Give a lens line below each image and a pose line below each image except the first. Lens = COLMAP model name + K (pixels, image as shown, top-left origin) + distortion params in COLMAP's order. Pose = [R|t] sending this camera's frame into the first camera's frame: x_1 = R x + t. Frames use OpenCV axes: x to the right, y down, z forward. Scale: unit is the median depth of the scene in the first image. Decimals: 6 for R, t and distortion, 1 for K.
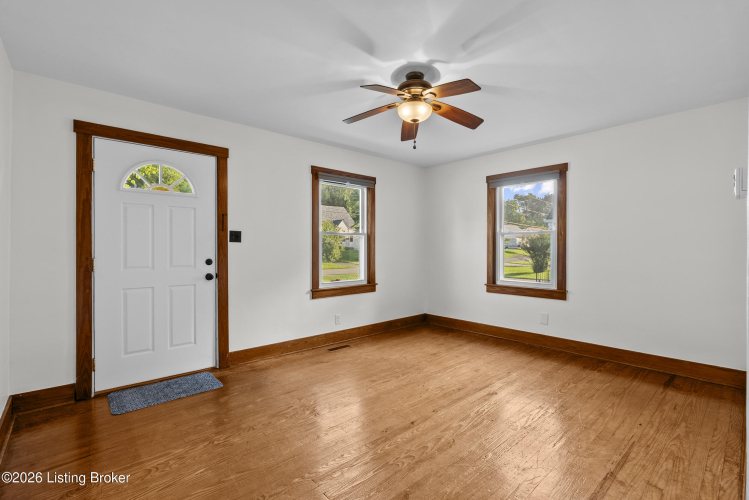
lens RADIAL K [[342.2, 0, 377.0], [0, 342.2, 245.6], [0, 0, 1]] dist [-0.002170, 0.000344]
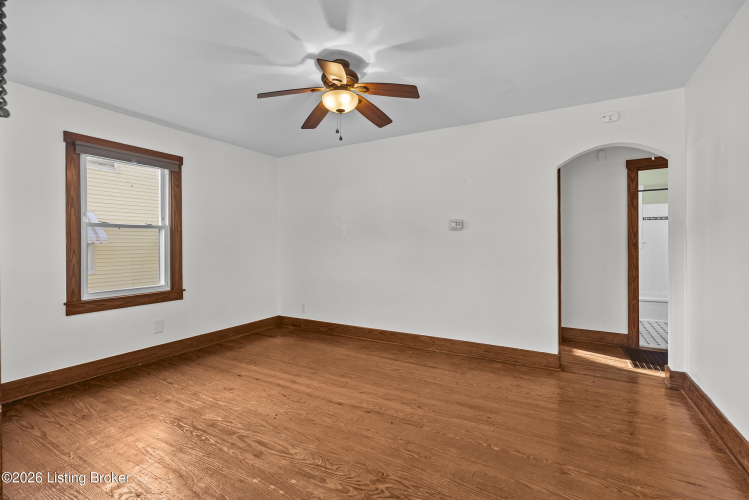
lens RADIAL K [[342.2, 0, 377.0], [0, 342.2, 245.6], [0, 0, 1]] dist [-0.002170, 0.000344]
pose [[-0.314864, -0.003185, 0.949132, -0.636407], [-0.004455, 0.999988, 0.001878, 0.003947], [-0.949126, -0.003638, -0.314874, 0.924049]]
